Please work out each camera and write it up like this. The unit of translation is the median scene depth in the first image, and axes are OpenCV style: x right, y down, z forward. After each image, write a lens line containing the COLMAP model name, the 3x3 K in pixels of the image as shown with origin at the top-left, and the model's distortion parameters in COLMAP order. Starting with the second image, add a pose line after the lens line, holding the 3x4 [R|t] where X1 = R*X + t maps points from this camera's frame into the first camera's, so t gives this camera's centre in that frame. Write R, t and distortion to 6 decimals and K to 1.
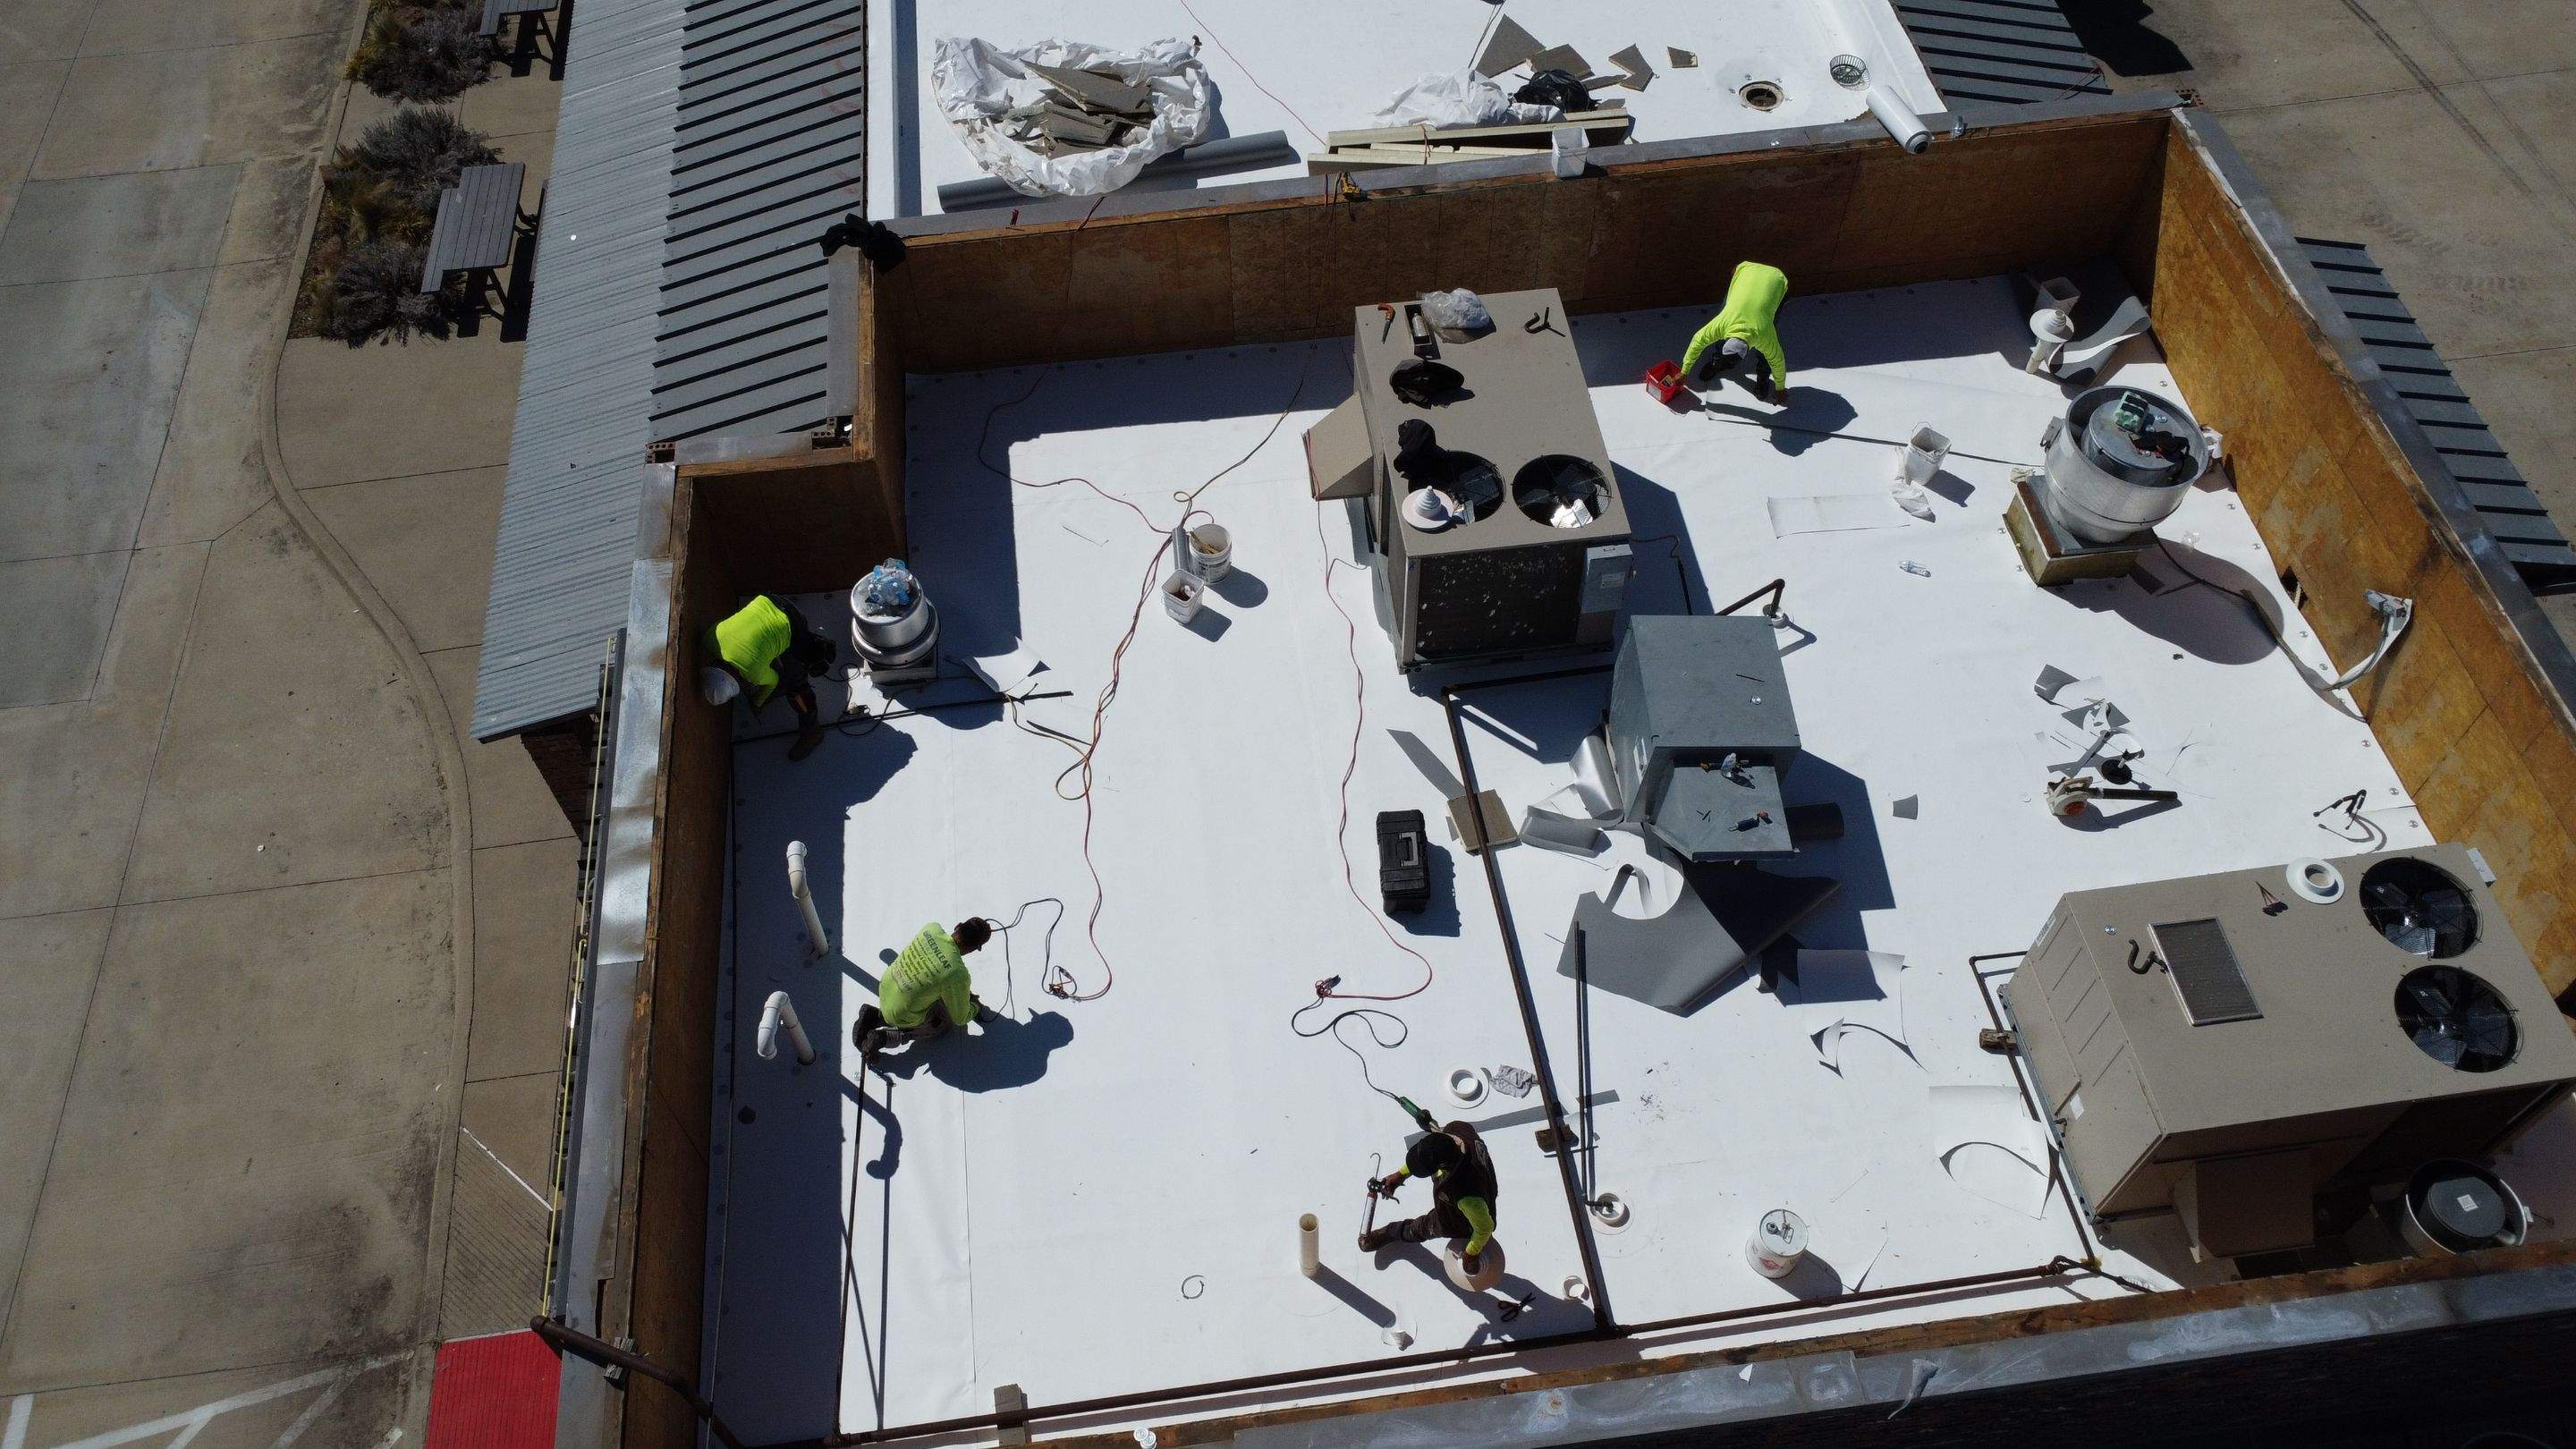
lens RADIAL K [[1931.3, 0, 1259.4], [0, 1931.3, 720.0], [0, 0, 1]] dist [0.004540, -0.003164]
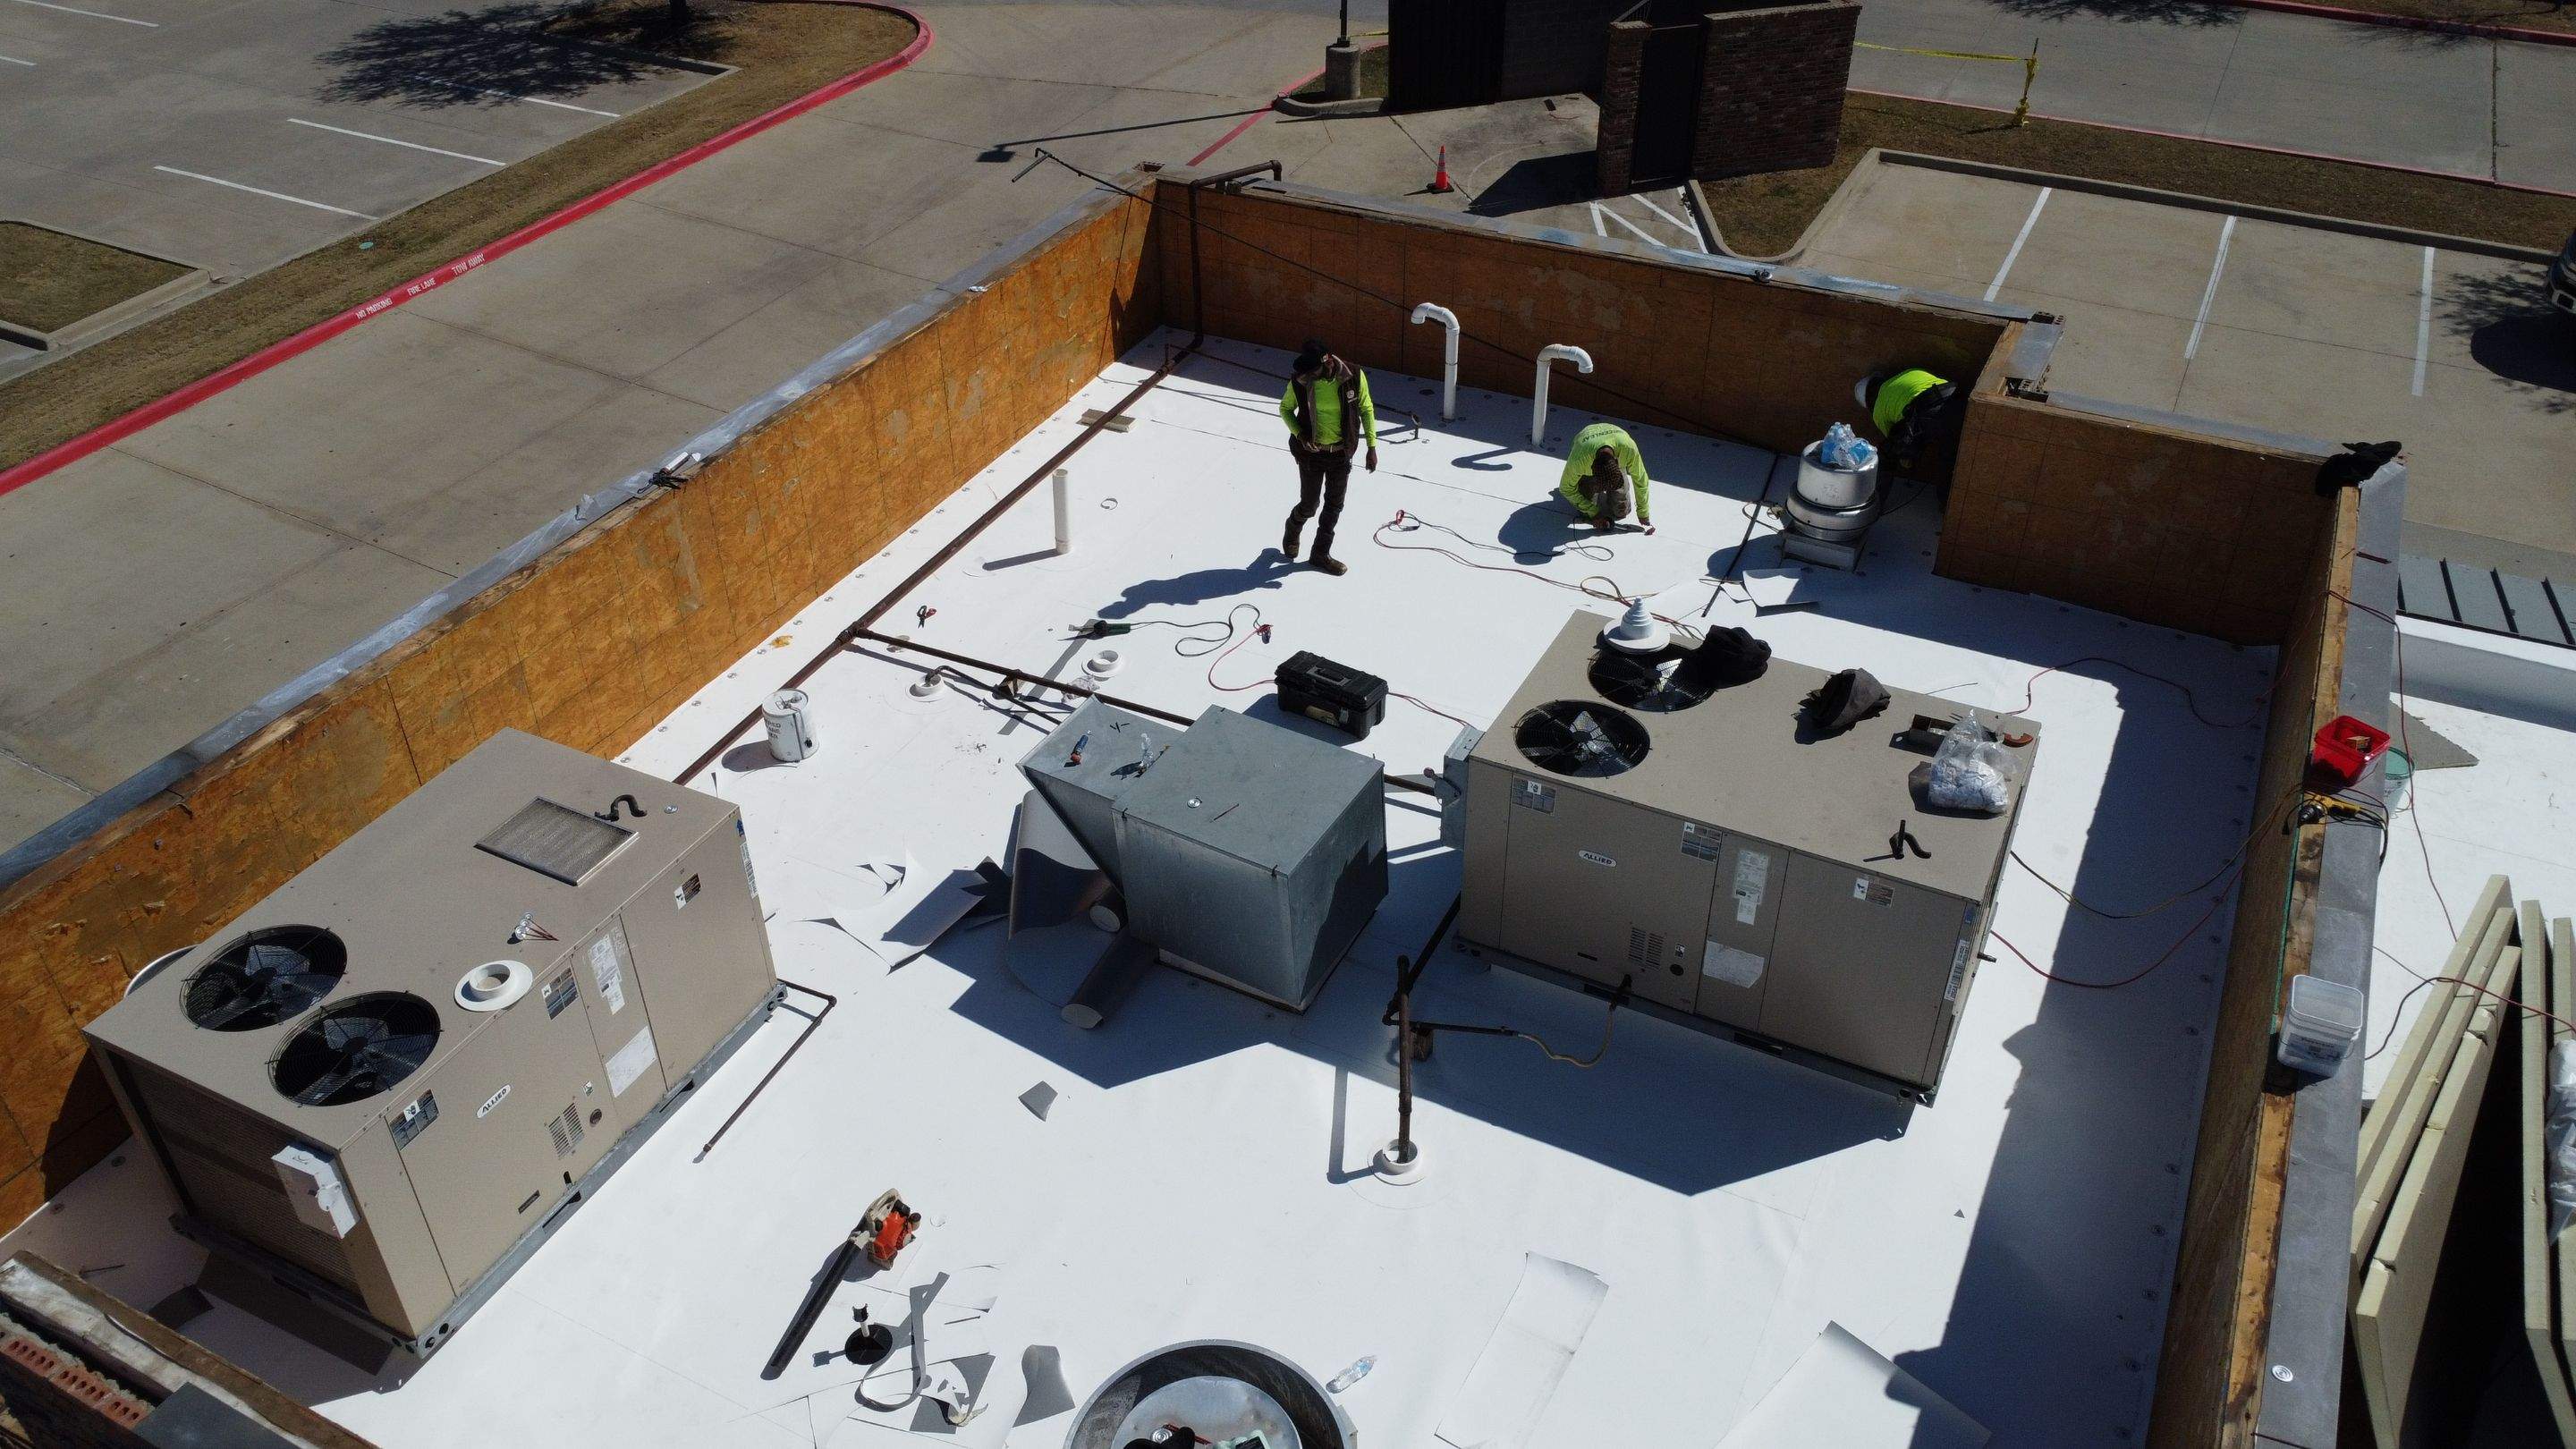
lens RADIAL K [[1931.3, 0, 1263.8], [0, 1931.3, 709.1], [0, 0, 1]] dist [0.004540, -0.003164]
pose [[-0.563344, 0.505027, -0.653905, 0.696048], [-0.650598, 0.216692, 0.727851, -0.574481], [0.509280, 0.835459, 0.206498, 0.783430]]
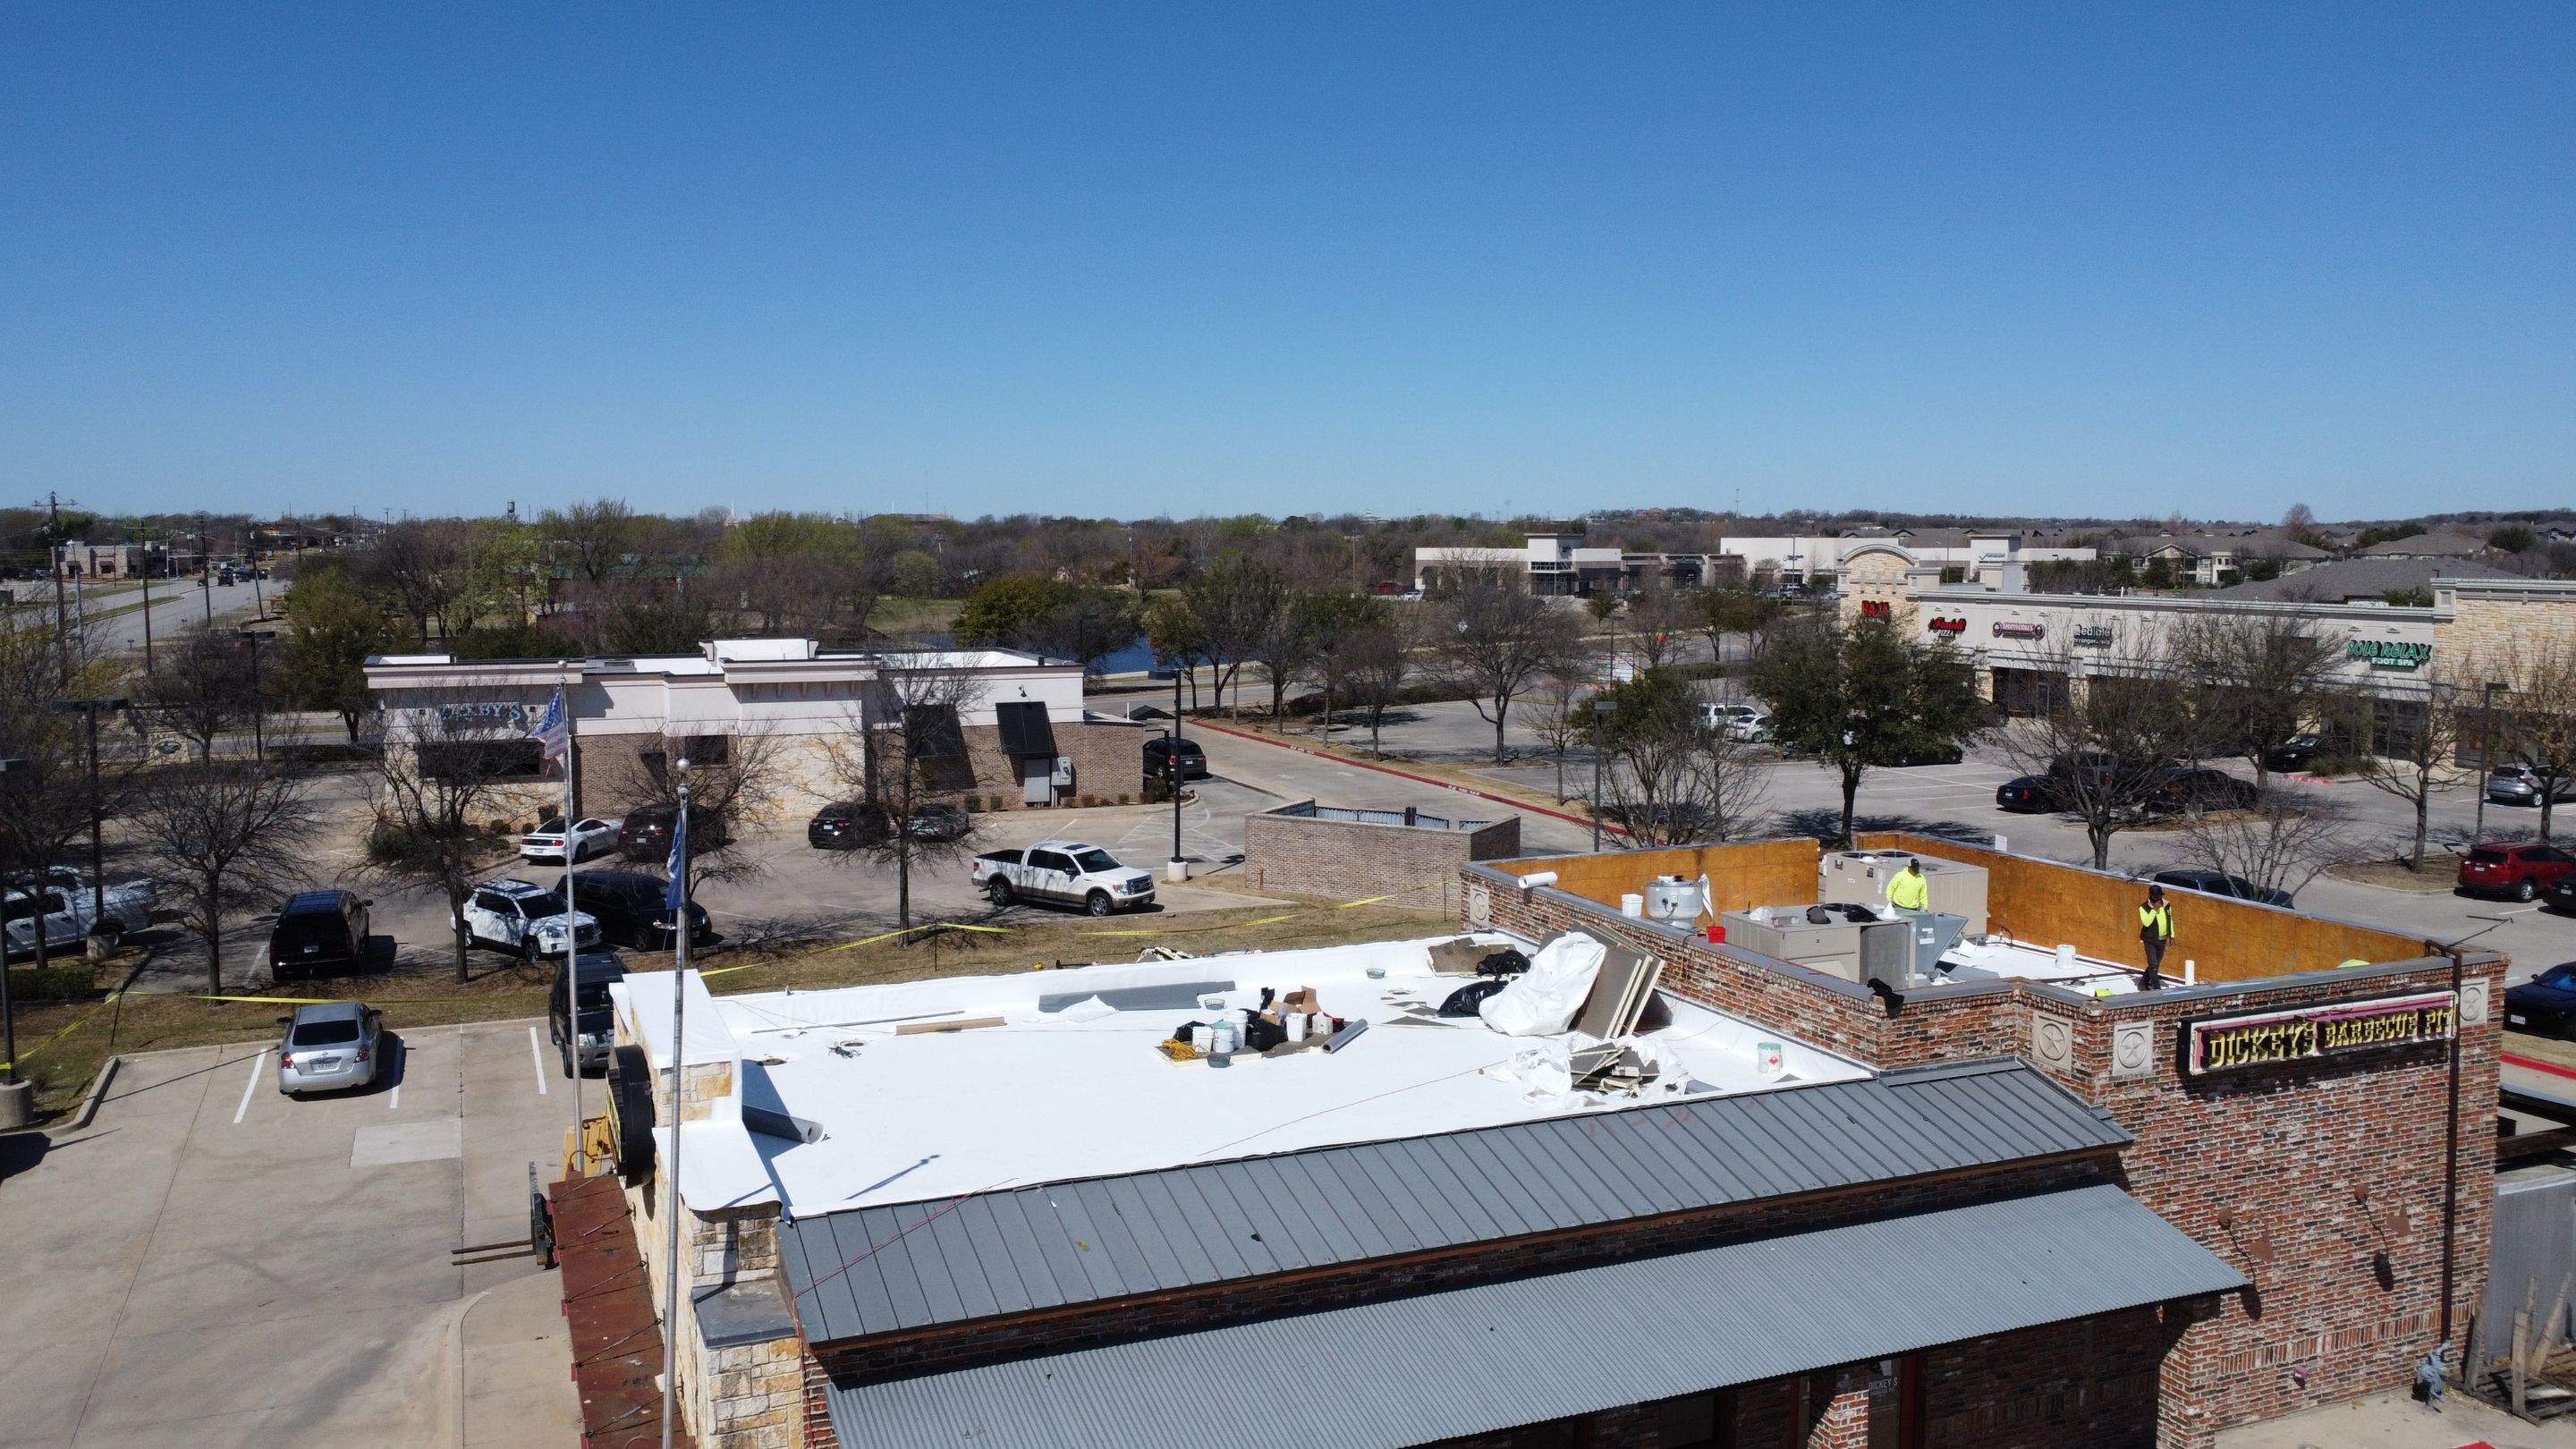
lens RADIAL K [[1931.3, 0, 1266.8], [0, 1931.3, 721.3], [0, 0, 1]] dist [0.004540, -0.003164]
pose [[-0.271823, -0.060669, 0.960433, -1.822693], [0.784200, 0.564509, 0.257604, -1.355906], [-0.557802, 0.823194, -0.105870, 1.440462]]
